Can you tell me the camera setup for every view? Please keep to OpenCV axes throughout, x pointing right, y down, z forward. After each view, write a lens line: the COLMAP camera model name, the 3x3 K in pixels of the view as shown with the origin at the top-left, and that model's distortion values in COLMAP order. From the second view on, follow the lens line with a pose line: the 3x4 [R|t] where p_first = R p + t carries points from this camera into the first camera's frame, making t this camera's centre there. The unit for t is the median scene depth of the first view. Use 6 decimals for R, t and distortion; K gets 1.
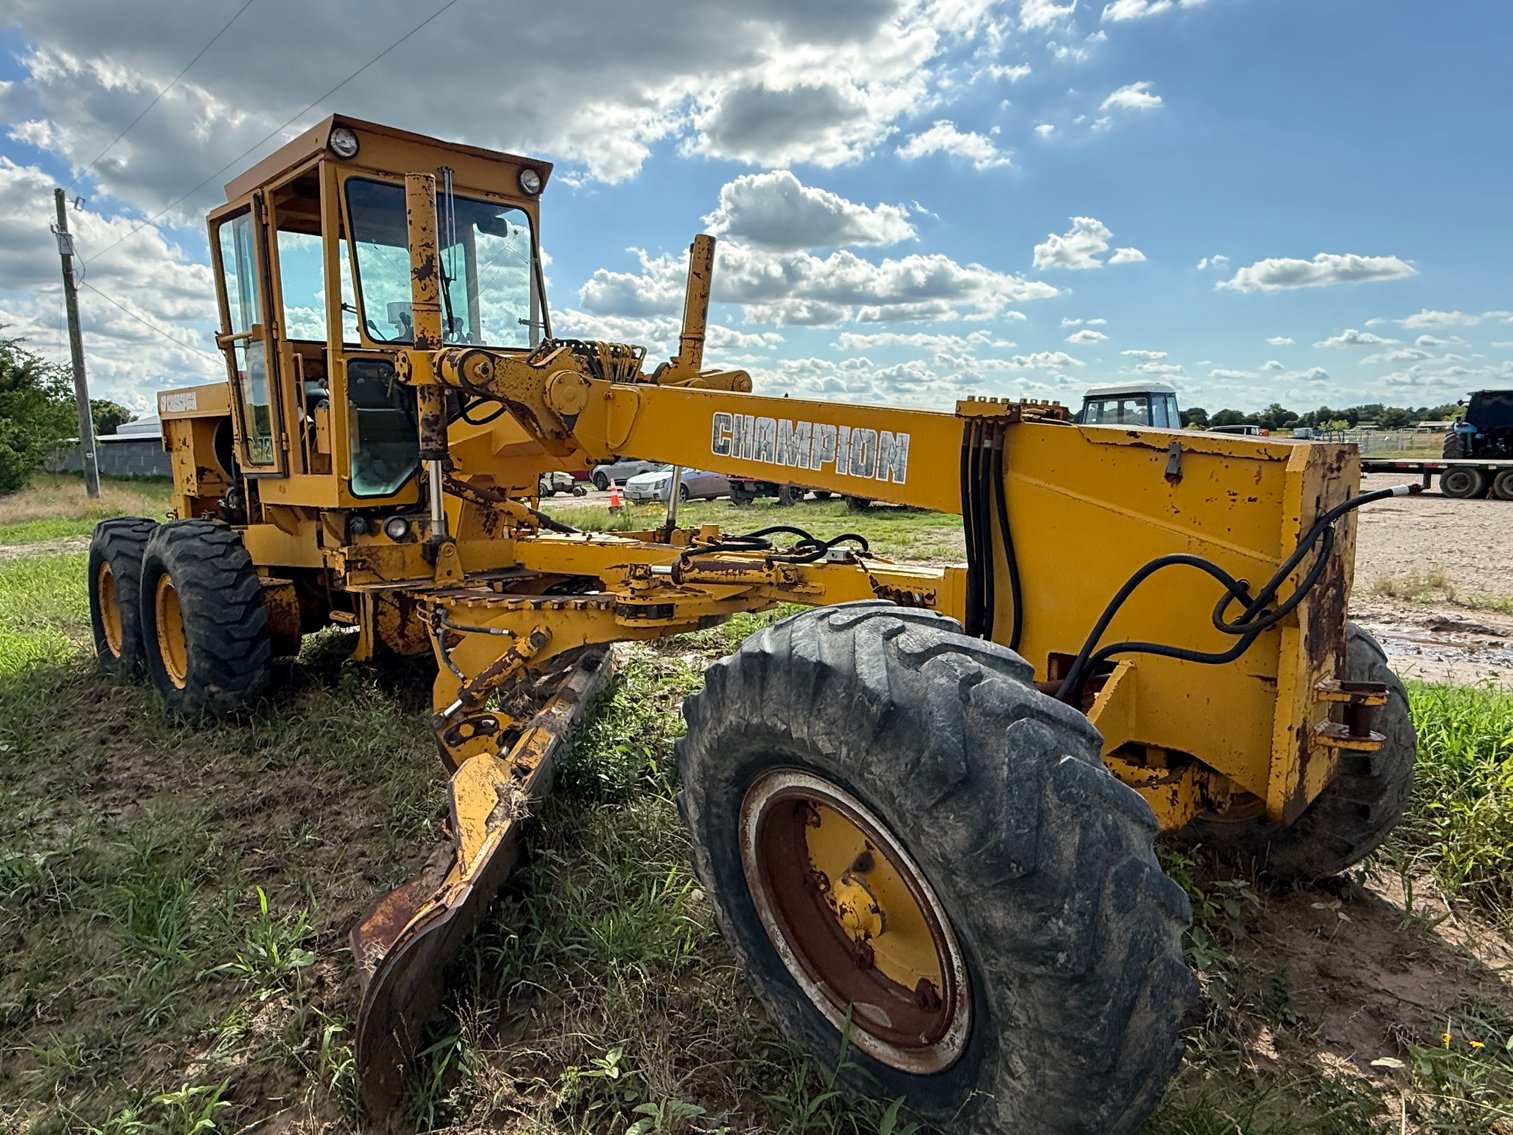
lens RADIAL K [[929.7, 0, 757.3], [0, 929.7, 571.3], [0, 0, 1]] dist [0.004528, -0.001199]
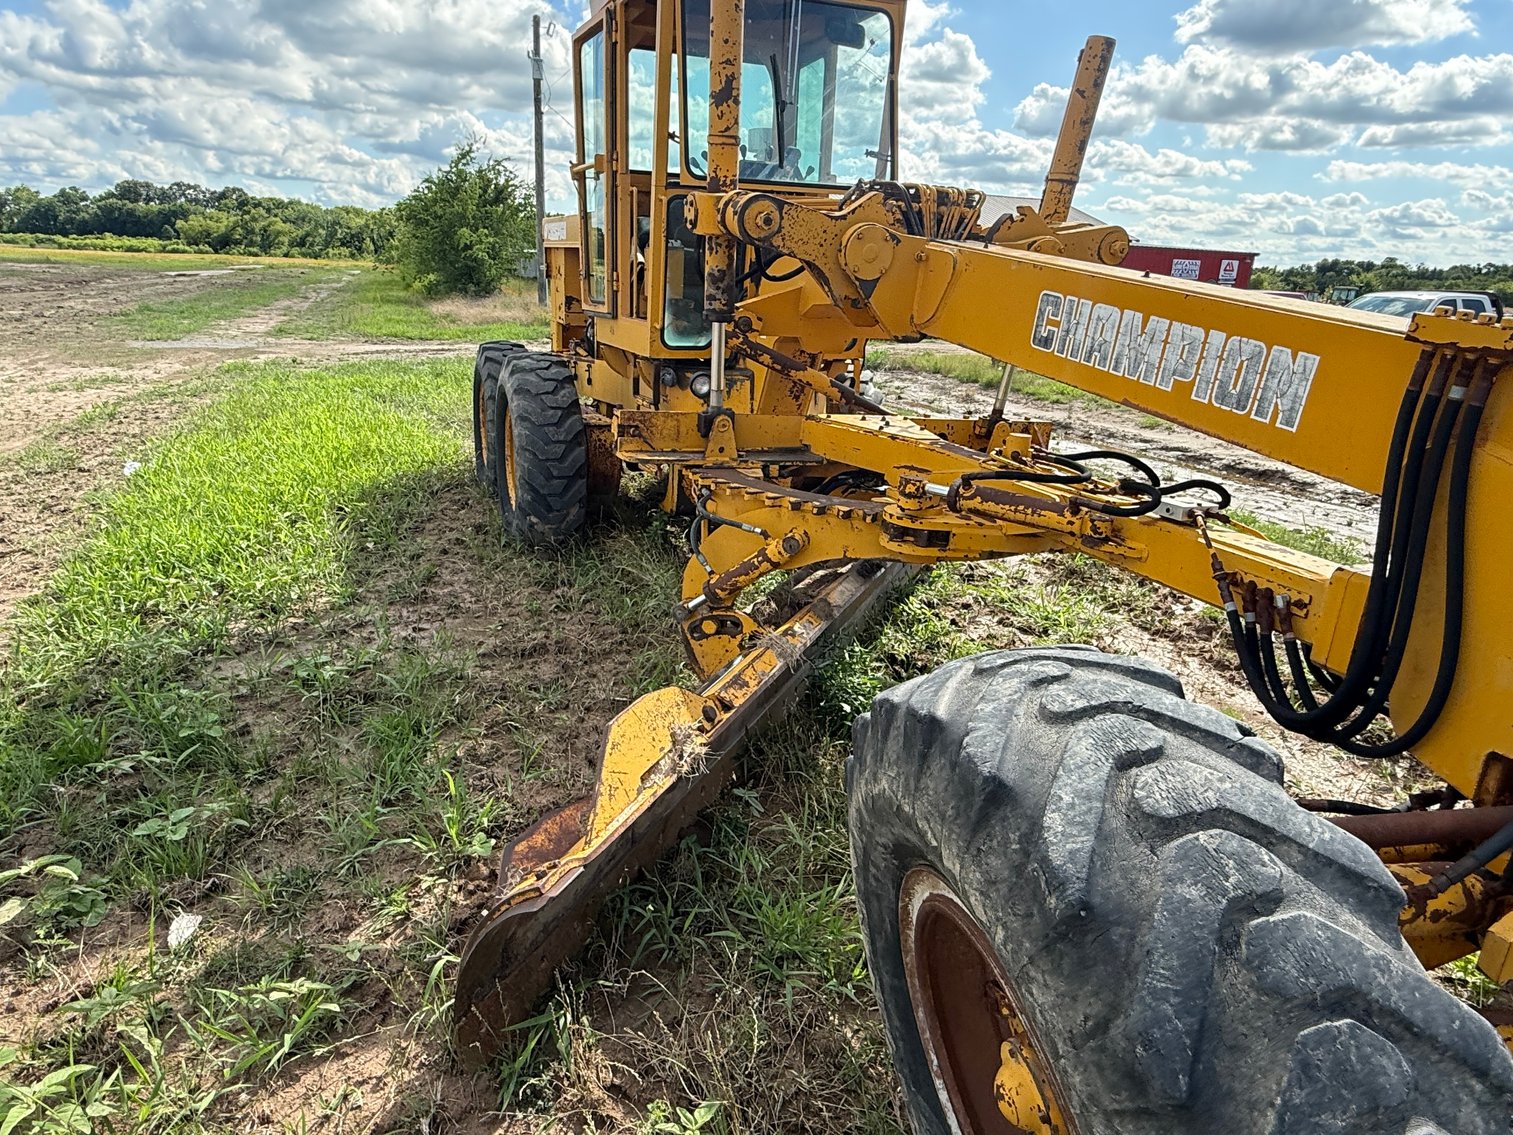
lens RADIAL K [[930.9, 0, 740.9], [0, 930.9, 568.3], [0, 0, 1]] dist [0.000612, 0.000232]
pose [[0.905500, 0.181259, -0.383687, 0.062934], [-0.115585, 0.975346, 0.187987, -0.066379], [0.408302, -0.125874, 0.904127, 0.195968]]
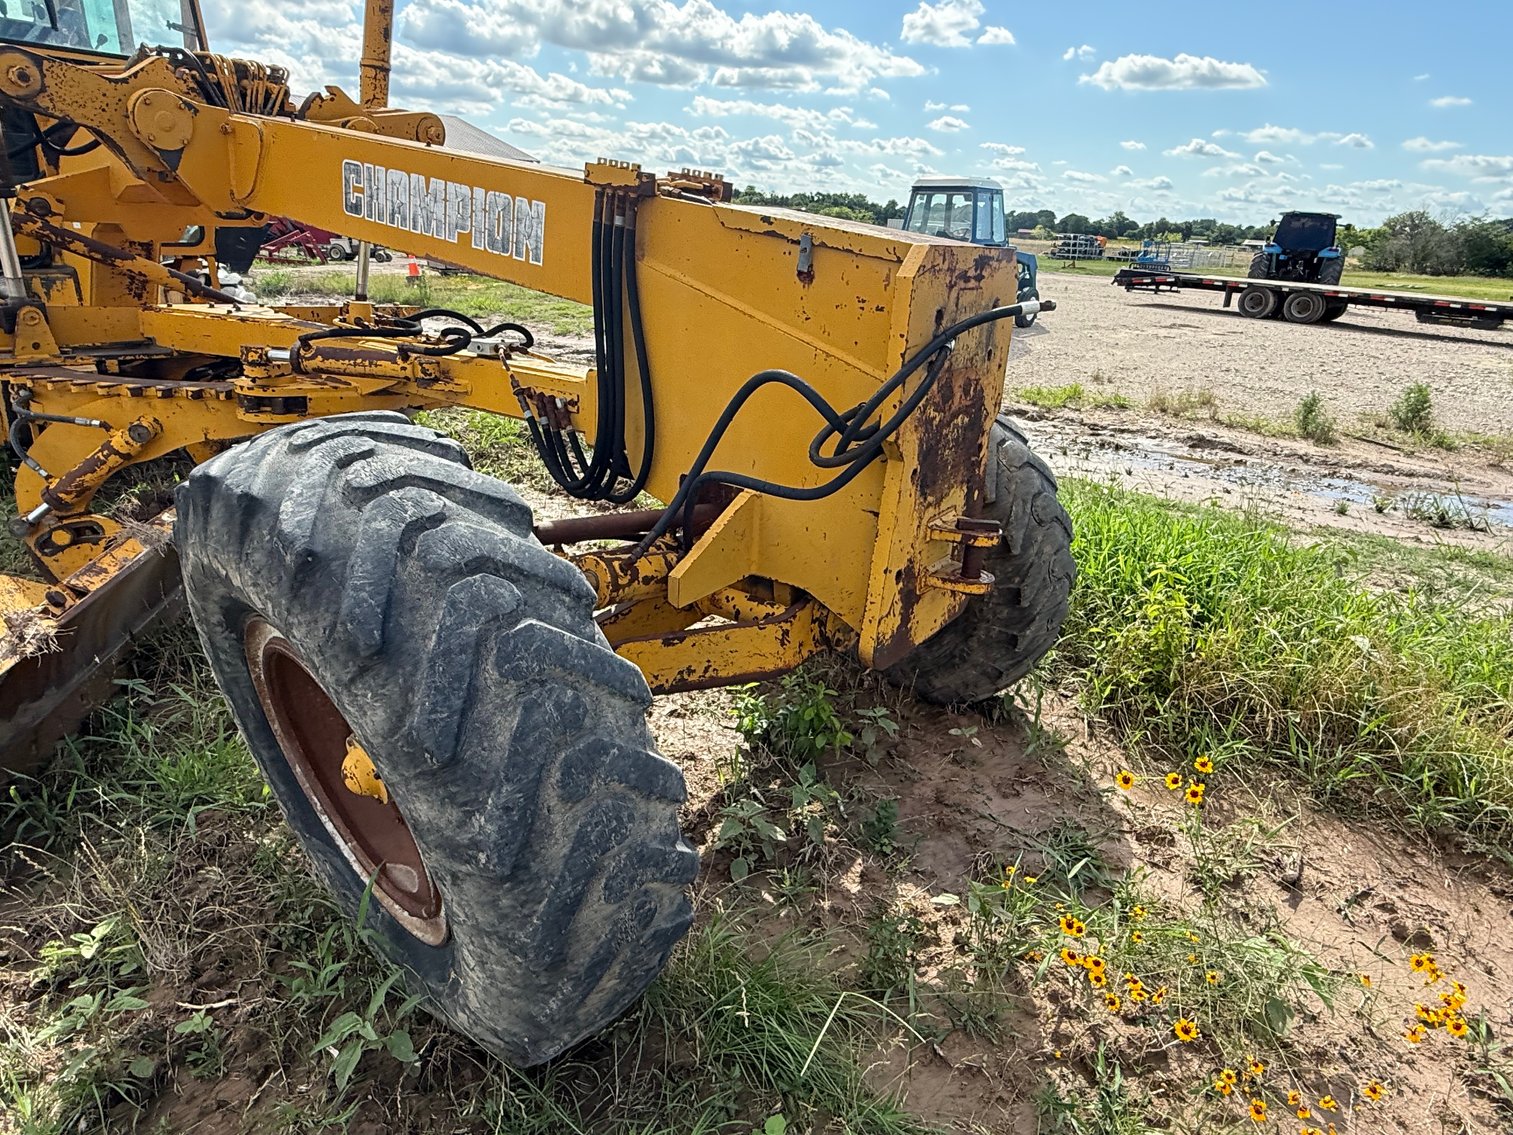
lens RADIAL K [[930.9, 0, 740.9], [0, 930.9, 568.3], [0, 0, 1]] dist [0.000612, 0.000232]
pose [[0.987756, 0.013315, 0.155439, 0.177115], [-0.046982, 0.975485, 0.214994, -0.014155], [-0.148766, -0.219665, 0.964166, 0.087316]]
